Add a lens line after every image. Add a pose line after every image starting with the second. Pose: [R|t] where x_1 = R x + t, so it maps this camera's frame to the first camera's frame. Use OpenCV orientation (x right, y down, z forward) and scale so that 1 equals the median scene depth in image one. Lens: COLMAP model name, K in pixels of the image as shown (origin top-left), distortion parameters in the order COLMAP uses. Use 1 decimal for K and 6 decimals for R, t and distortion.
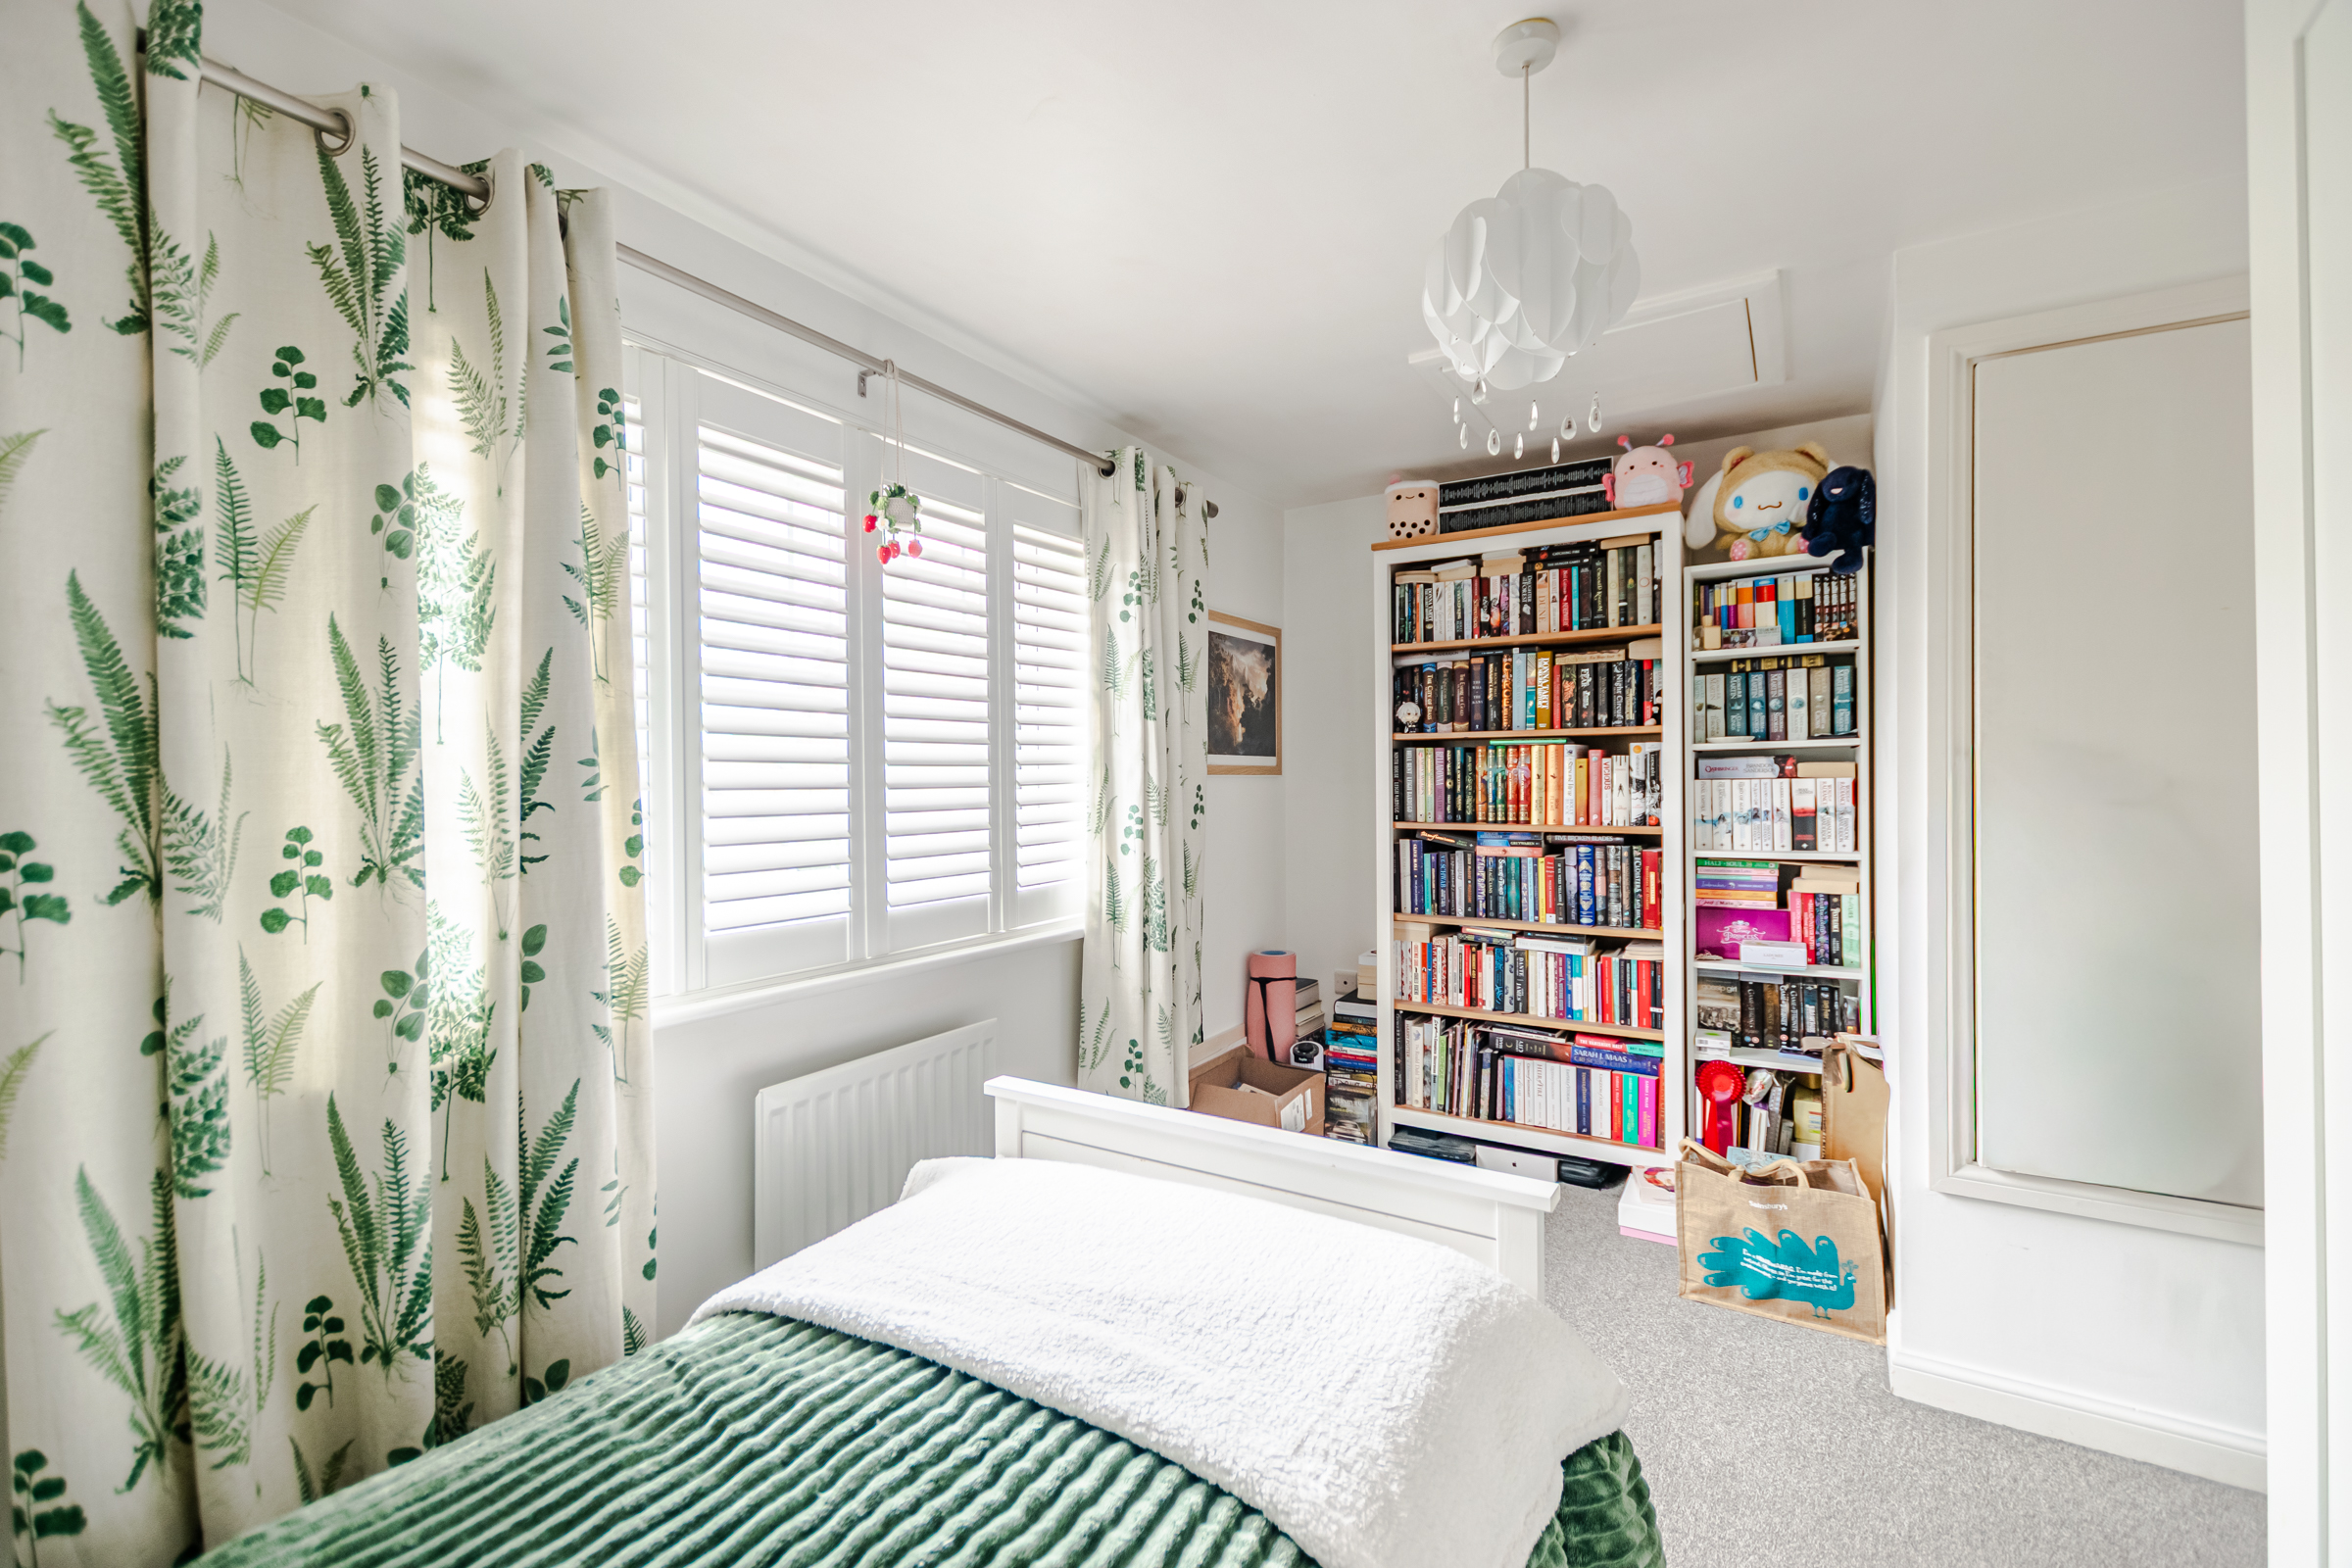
lens RADIAL K [[1023.0, 0, 1174.2], [0, 1023.0, 779.8], [0, 0, 1]] dist [0.008327, -0.000160]
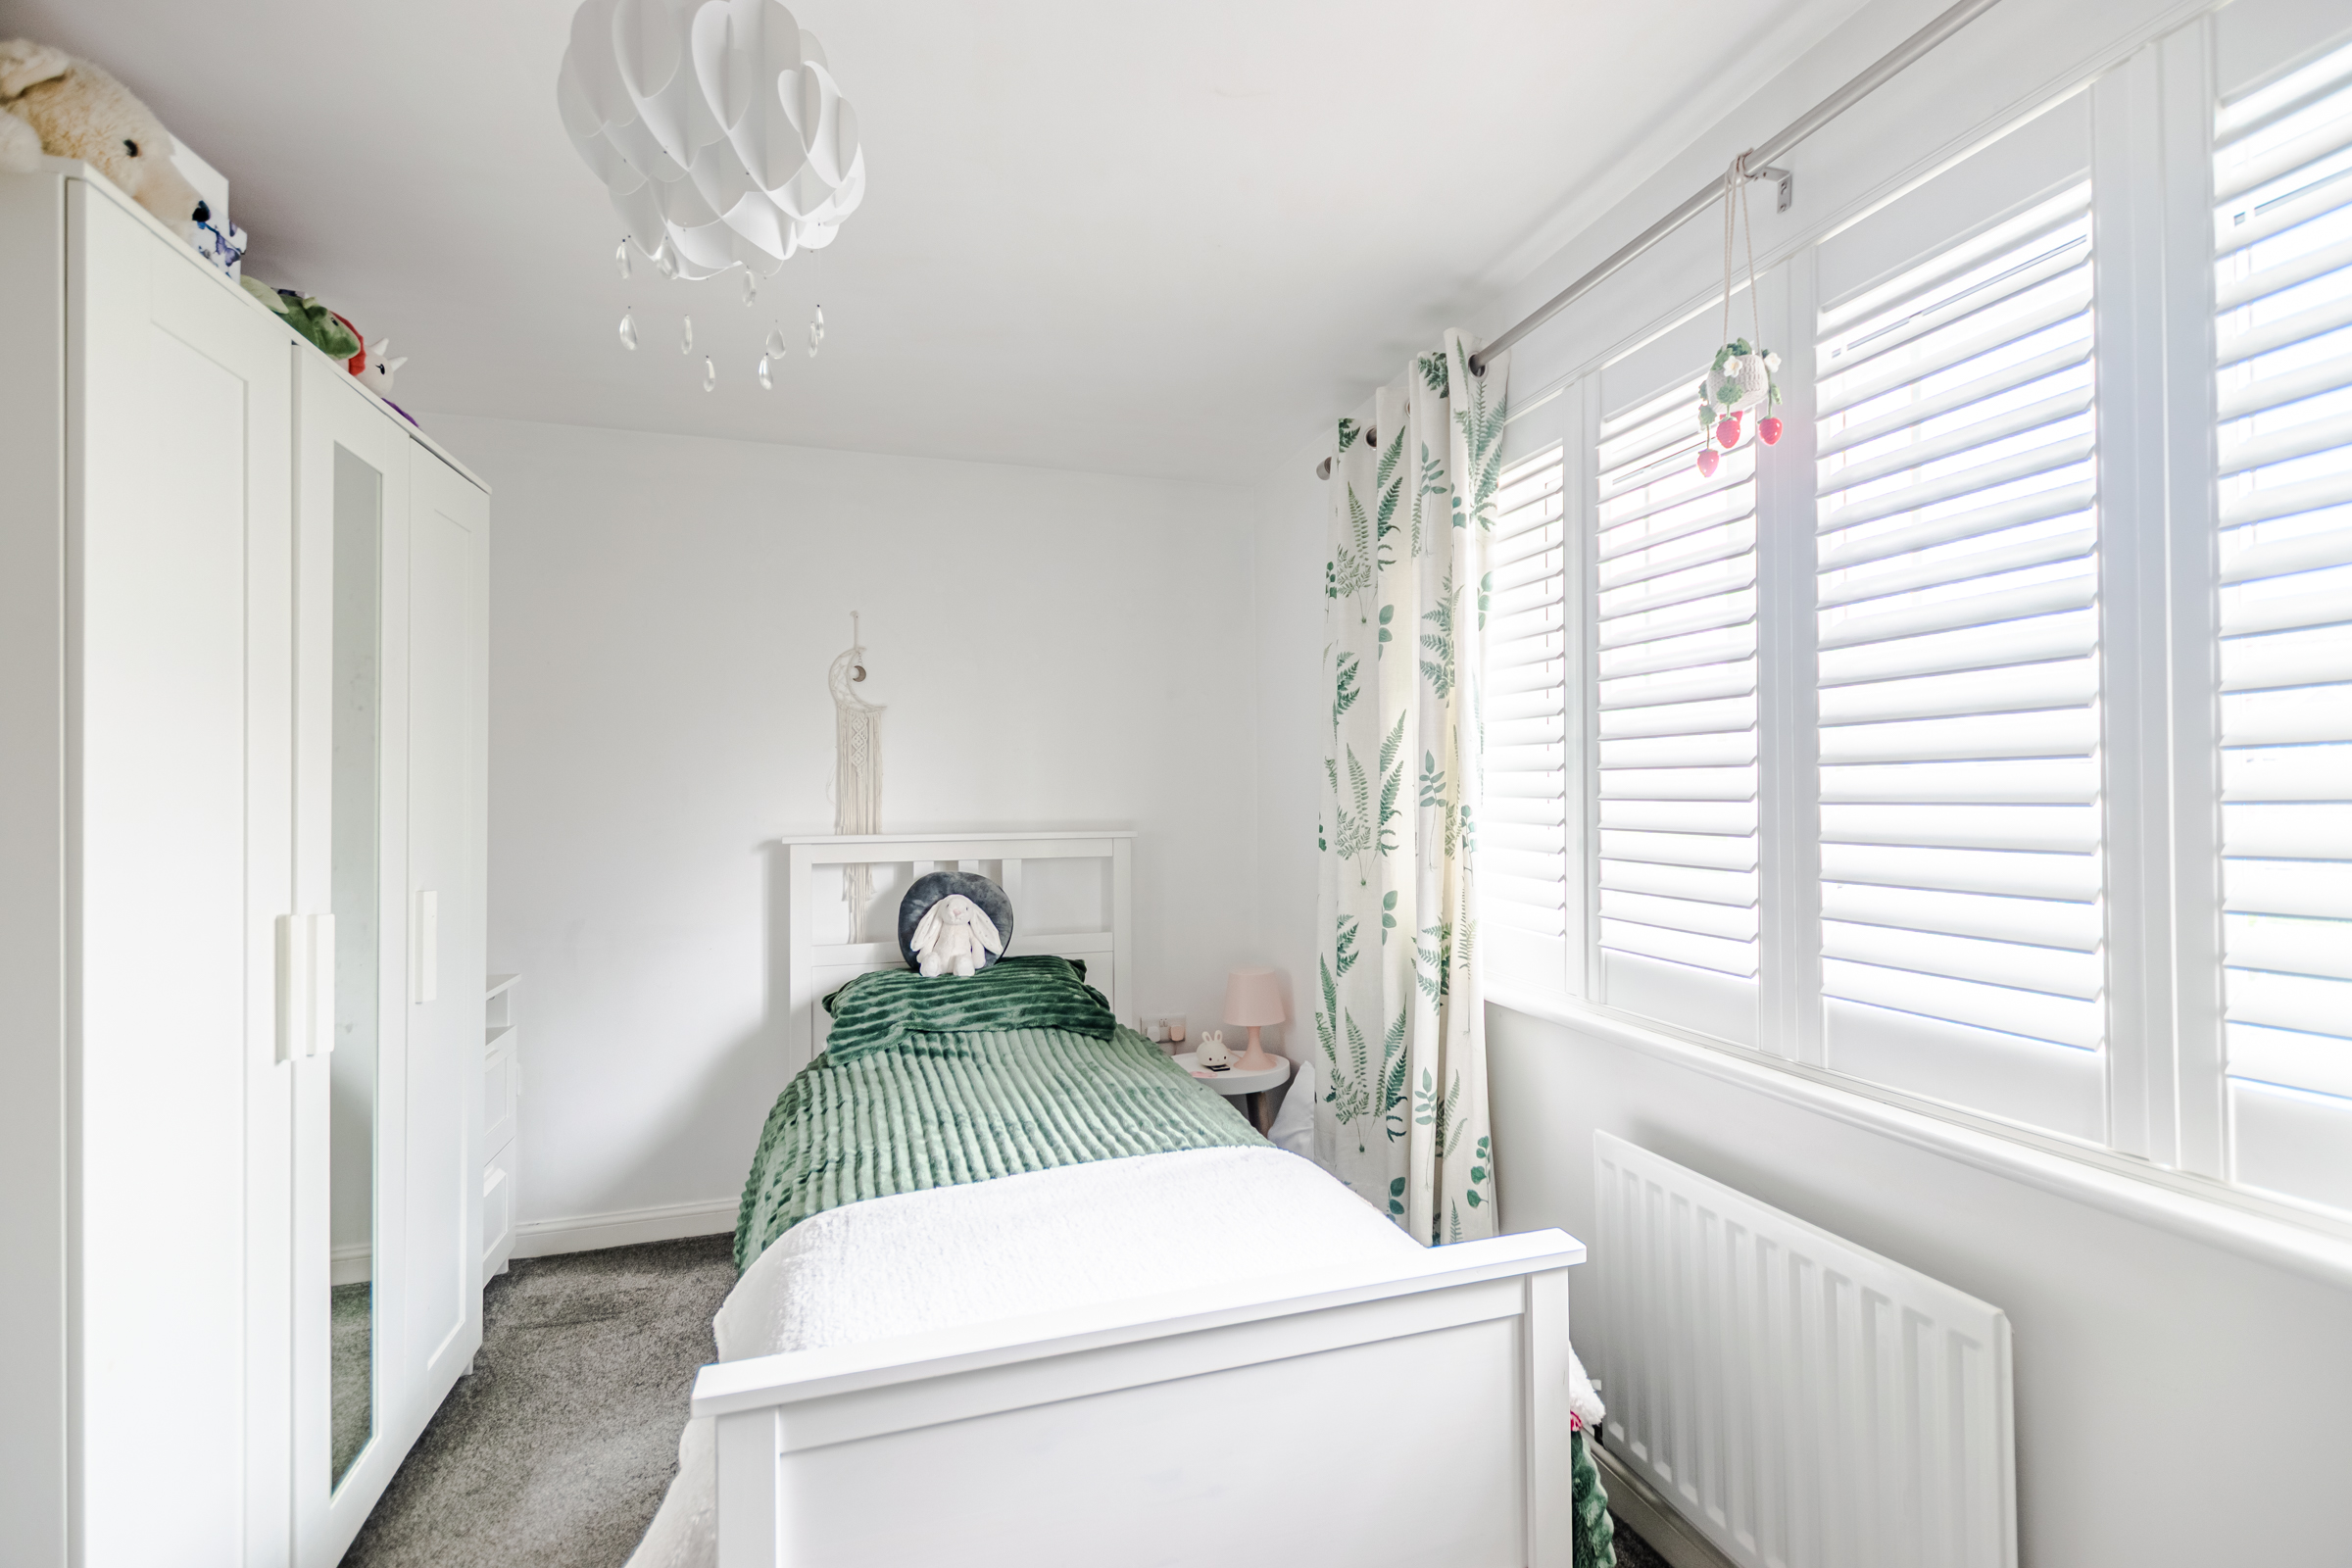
lens RADIAL K [[1023.0, 0, 1177.0], [0, 1023.0, 784.5], [0, 0, 1]] dist [0.008327, -0.000160]
pose [[-0.660015, 0.000004, -0.751252, 0.447918], [0.002162, 0.999996, -0.001894, -0.002614], [0.751249, -0.002874, -0.660012, 1.118691]]
